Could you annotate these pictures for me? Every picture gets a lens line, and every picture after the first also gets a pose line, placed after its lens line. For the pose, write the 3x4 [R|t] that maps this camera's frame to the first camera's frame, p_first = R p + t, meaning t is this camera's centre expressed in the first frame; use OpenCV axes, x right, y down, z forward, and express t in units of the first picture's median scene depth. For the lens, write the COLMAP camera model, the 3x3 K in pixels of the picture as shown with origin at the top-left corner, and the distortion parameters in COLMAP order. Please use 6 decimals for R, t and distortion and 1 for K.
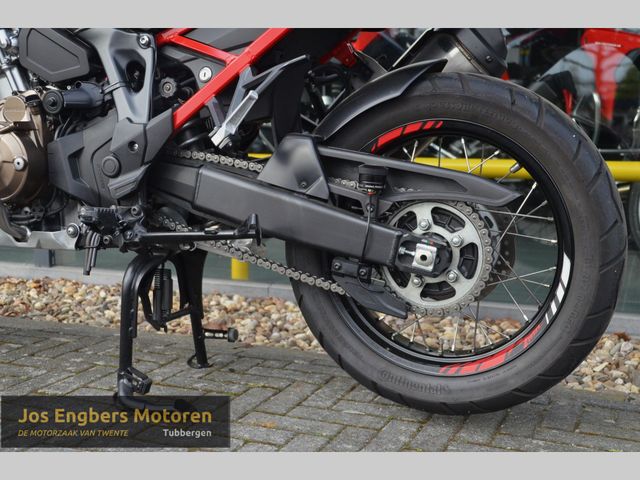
lens RADIAL K [[787.4, 0, 336.9], [0, 787.4, 239.9], [0, 0, 1]] dist [0.006235, 0.299649]
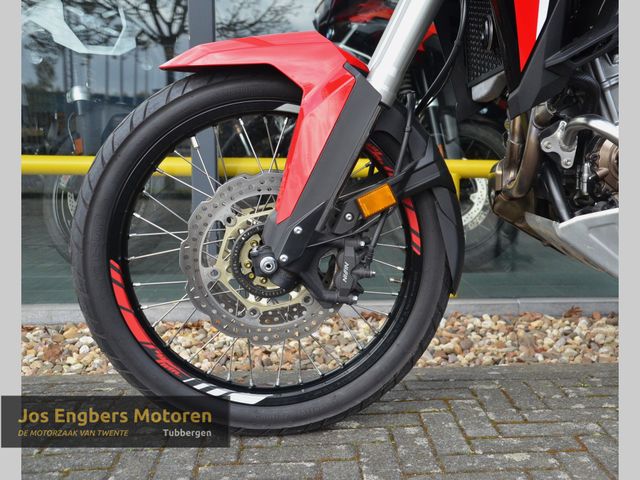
lens RADIAL K [[769.3, 0, 401.7], [0, 769.3, 240.2], [0, 0, 1]] dist [-0.002827, 0.041509]
pose [[0.877984, -0.059195, 0.475015, -1.114292], [0.055938, 0.998213, 0.021002, -0.071795], [-0.475410, 0.008132, 0.879727, 0.451021]]
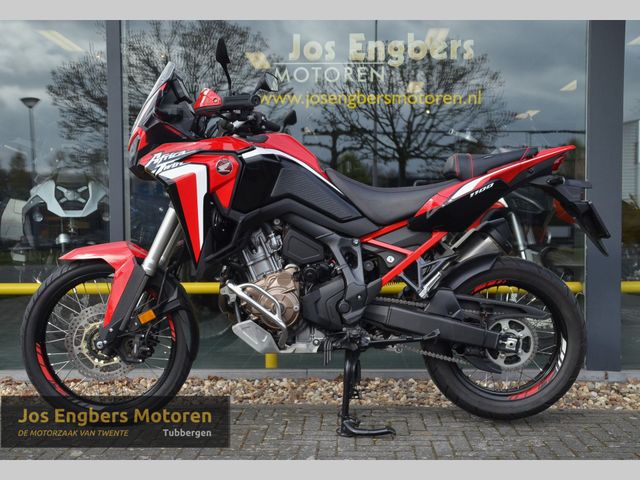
lens RADIAL K [[805.9, 0, 322.6], [0, 805.9, 244.5], [0, 0, 1]] dist [0.040473, 0.076898]
pose [[0.942122, -0.025001, 0.334337, -0.989936], [0.057765, 0.994407, -0.088416, -0.074553], [-0.330257, 0.102612, 0.938297, -0.848283]]
